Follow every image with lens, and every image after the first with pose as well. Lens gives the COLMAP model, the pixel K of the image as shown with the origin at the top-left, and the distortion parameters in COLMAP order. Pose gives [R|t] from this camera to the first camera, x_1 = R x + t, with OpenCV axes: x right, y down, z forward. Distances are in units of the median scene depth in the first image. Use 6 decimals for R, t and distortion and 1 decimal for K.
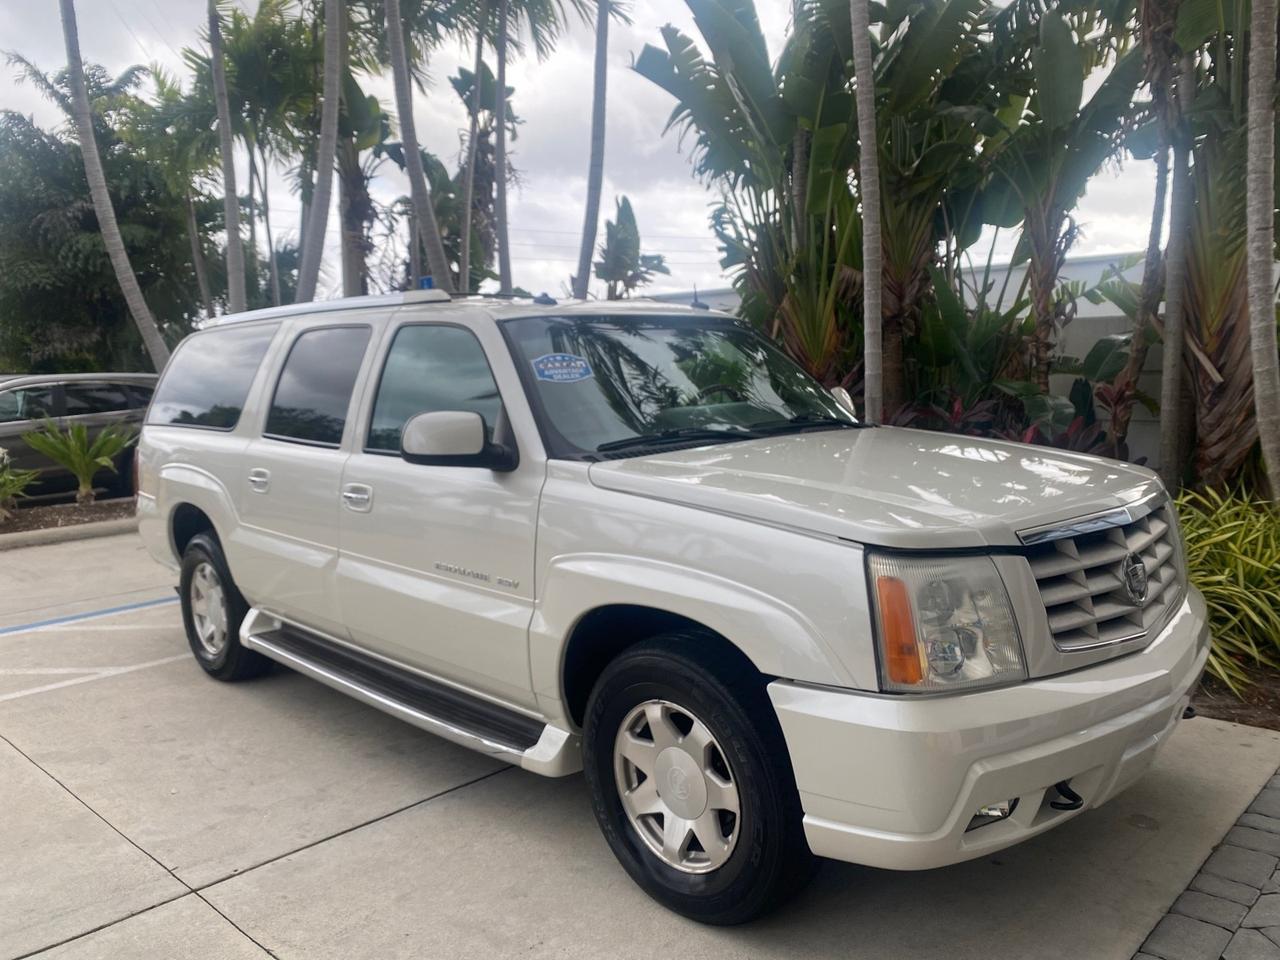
lens RADIAL K [[978.5, 0, 635.3], [0, 978.5, 486.1], [0, 0, 1]] dist [0.023277, -0.021155]
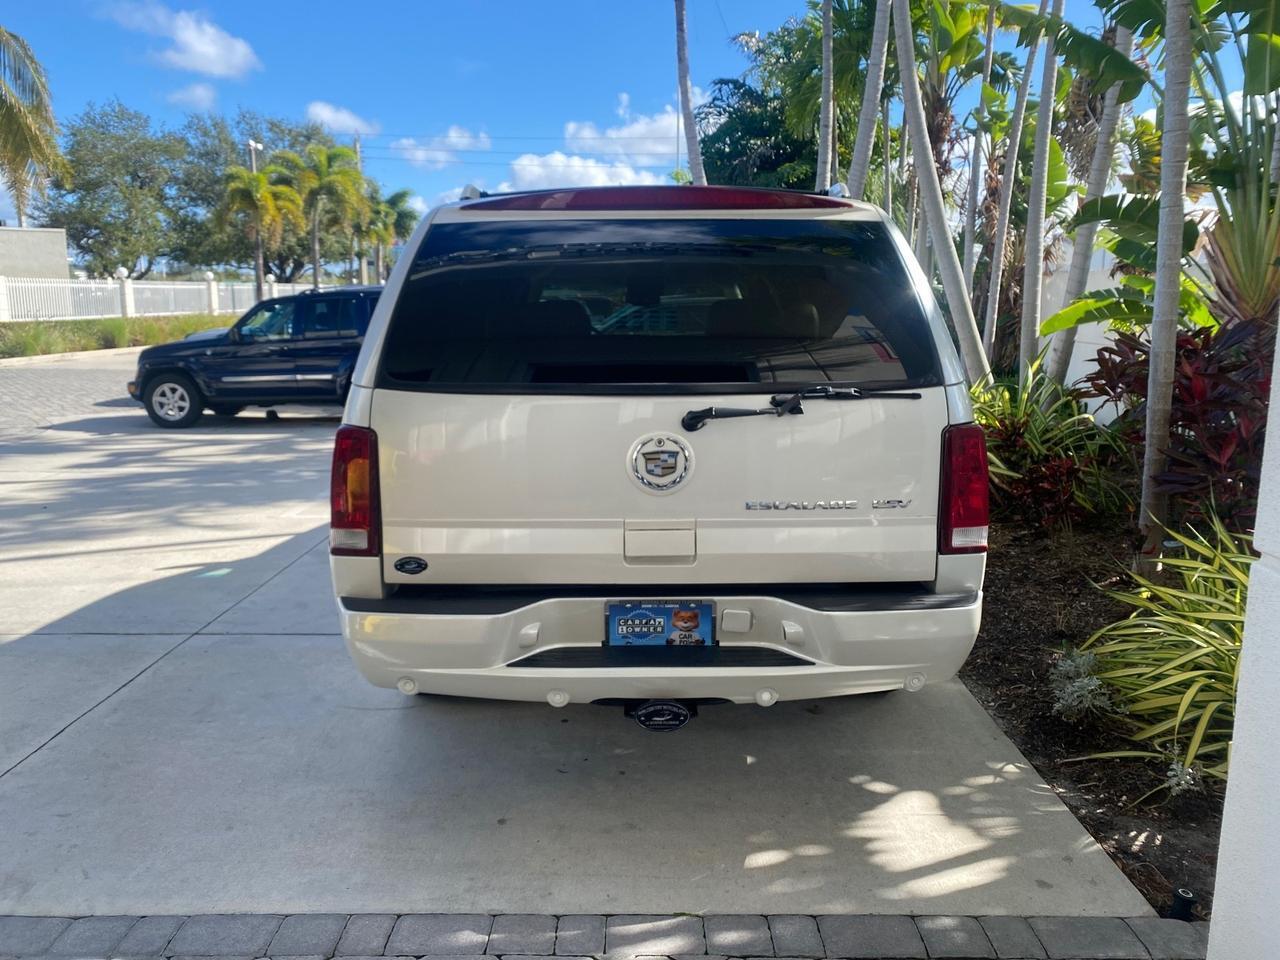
lens RADIAL K [[978.5, 0, 636.2], [0, 978.5, 471.8], [0, 0, 1]] dist [0.023277, -0.021155]
pose [[0.694176, 0.148588, -0.704302, 0.509120], [-0.103664, 0.988899, 0.106456, -0.038693], [0.712302, -0.000889, 0.701873, 0.184901]]
